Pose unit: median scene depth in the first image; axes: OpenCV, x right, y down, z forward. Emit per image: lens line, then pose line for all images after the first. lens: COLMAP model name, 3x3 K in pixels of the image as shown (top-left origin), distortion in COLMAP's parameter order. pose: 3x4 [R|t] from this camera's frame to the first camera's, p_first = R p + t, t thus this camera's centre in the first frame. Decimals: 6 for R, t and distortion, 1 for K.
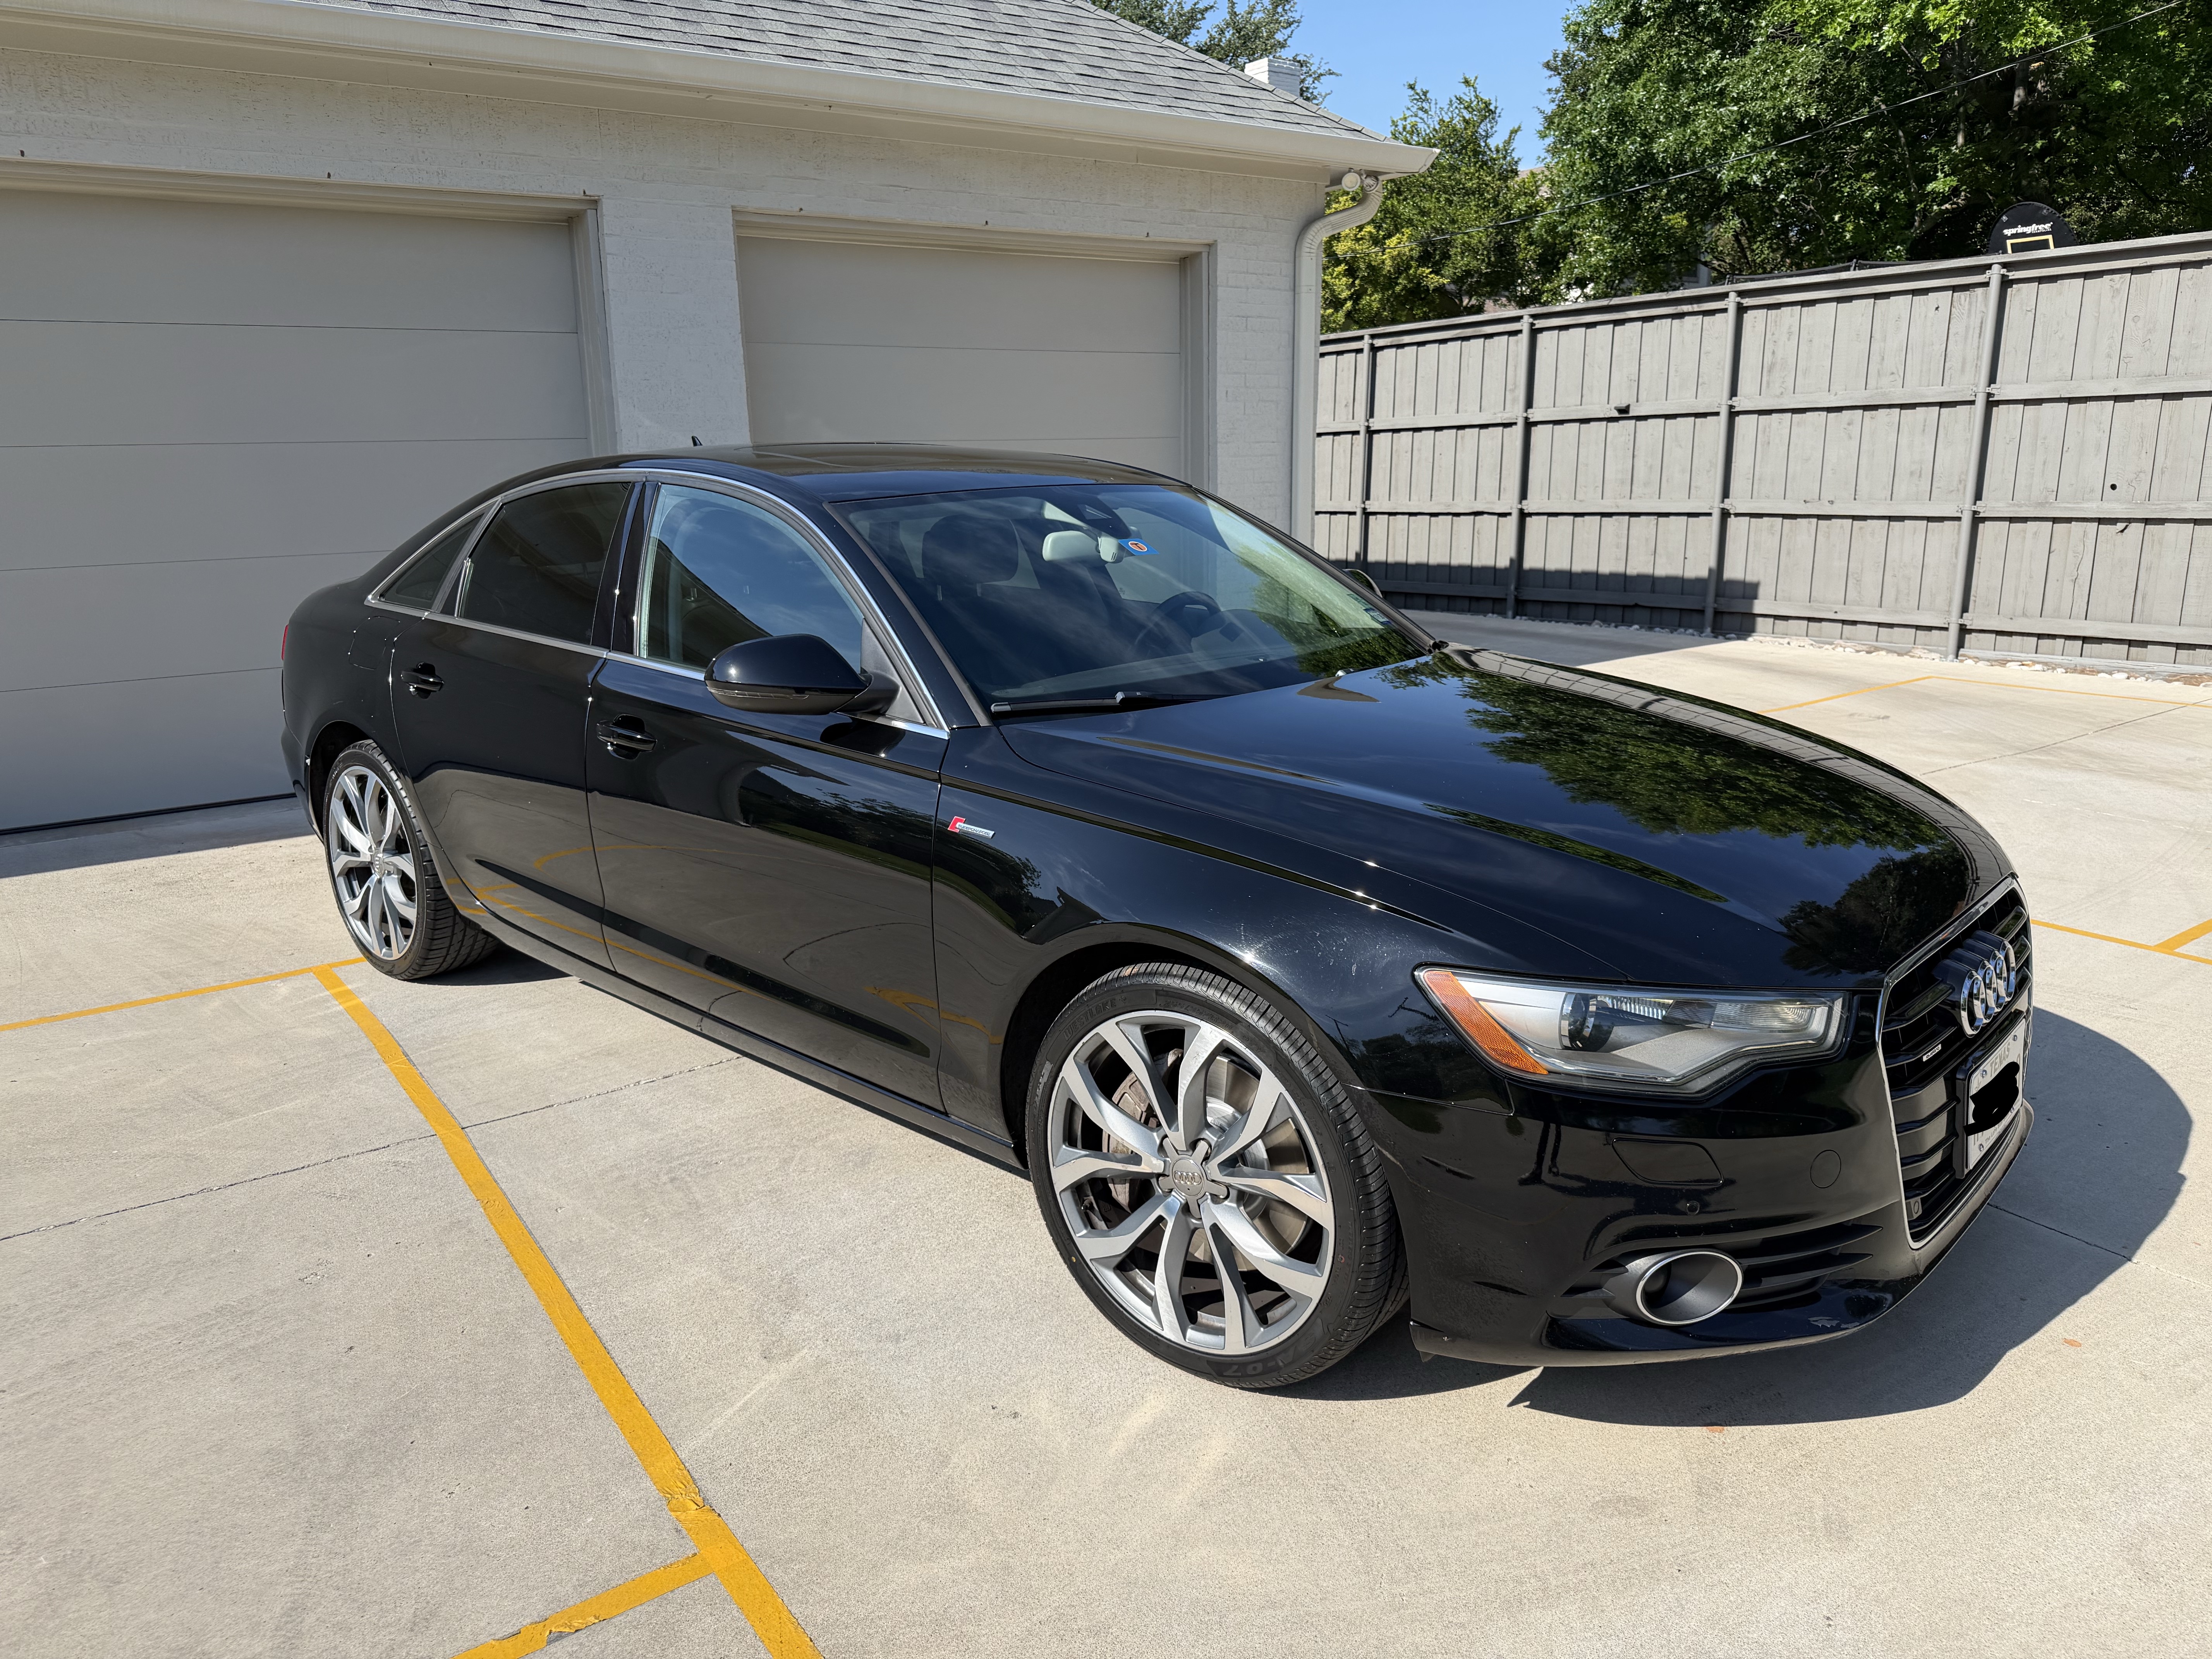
lens RADIAL K [[1561.1, 0, 1095.9], [0, 1561.1, 821.8], [0, 0, 1]] dist [0.027478, -0.039506]
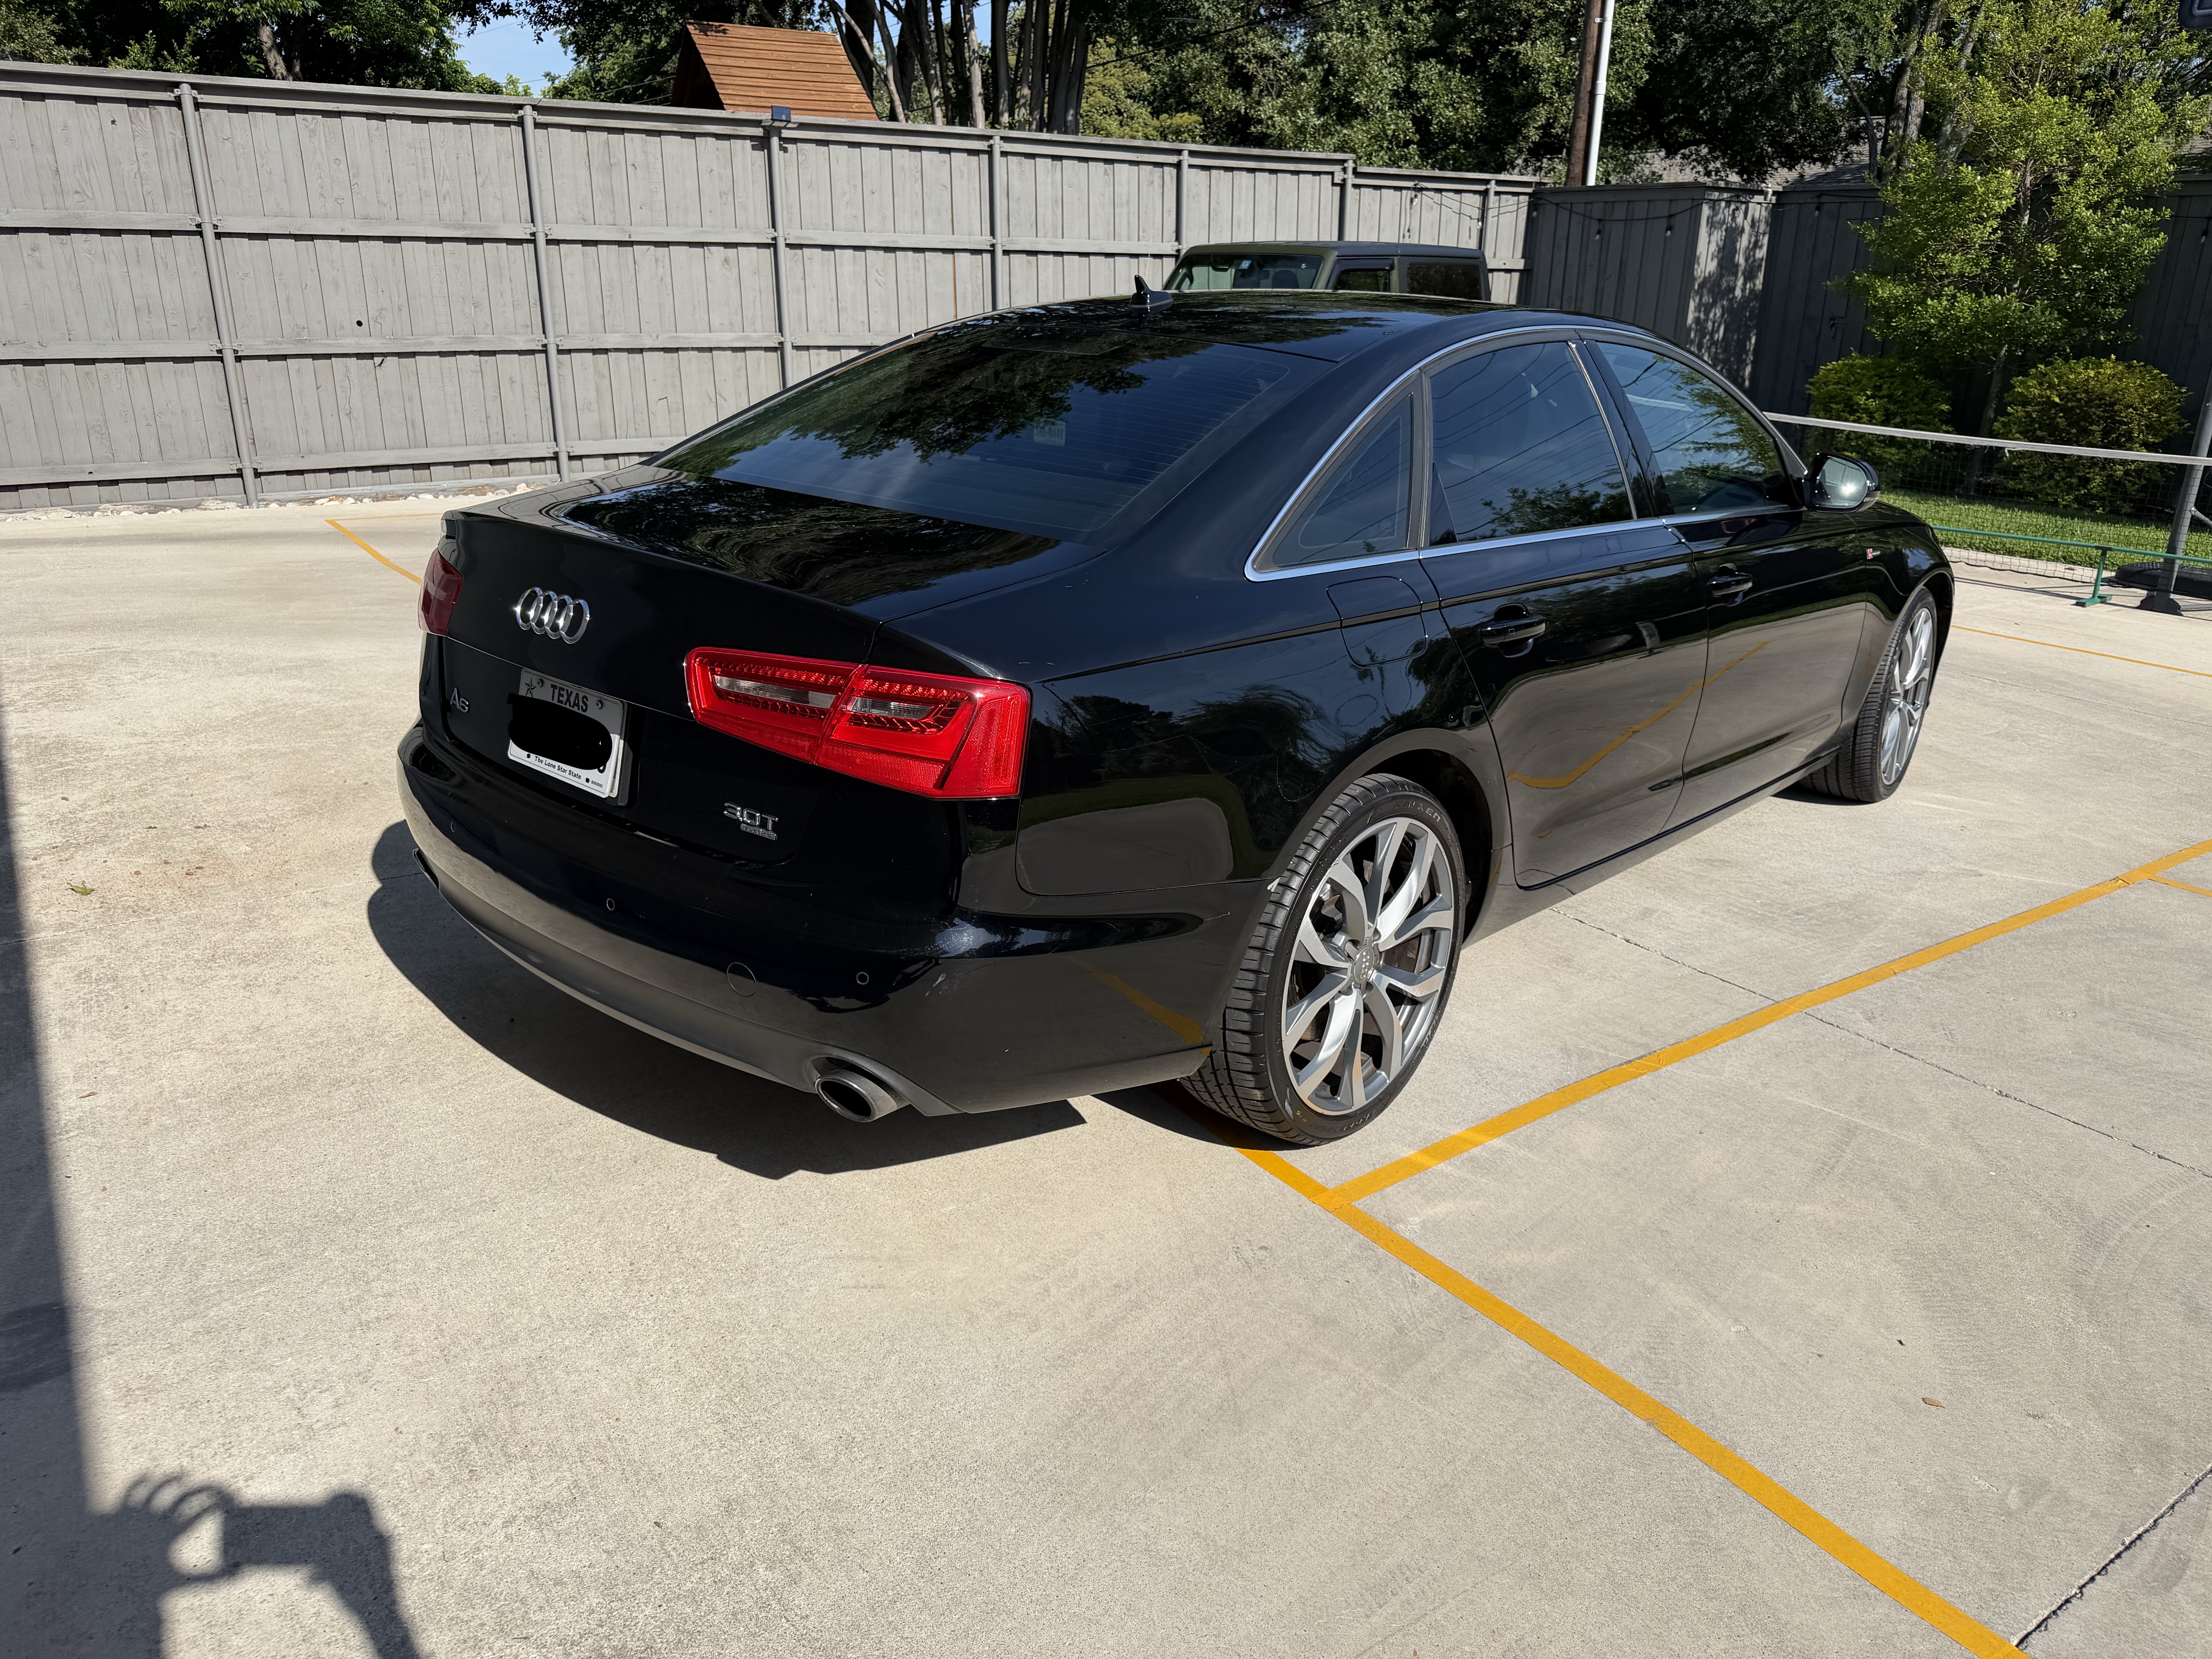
lens RADIAL K [[1549.2, 0, 1131.1], [0, 1549.2, 833.1], [0, 0, 1]] dist [0.020682, -0.024153]
pose [[-0.006942, -0.319086, 0.947700, -0.446365], [0.210805, 0.925958, 0.313310, -0.103863], [-0.977503, 0.201955, 0.060837, 0.450052]]
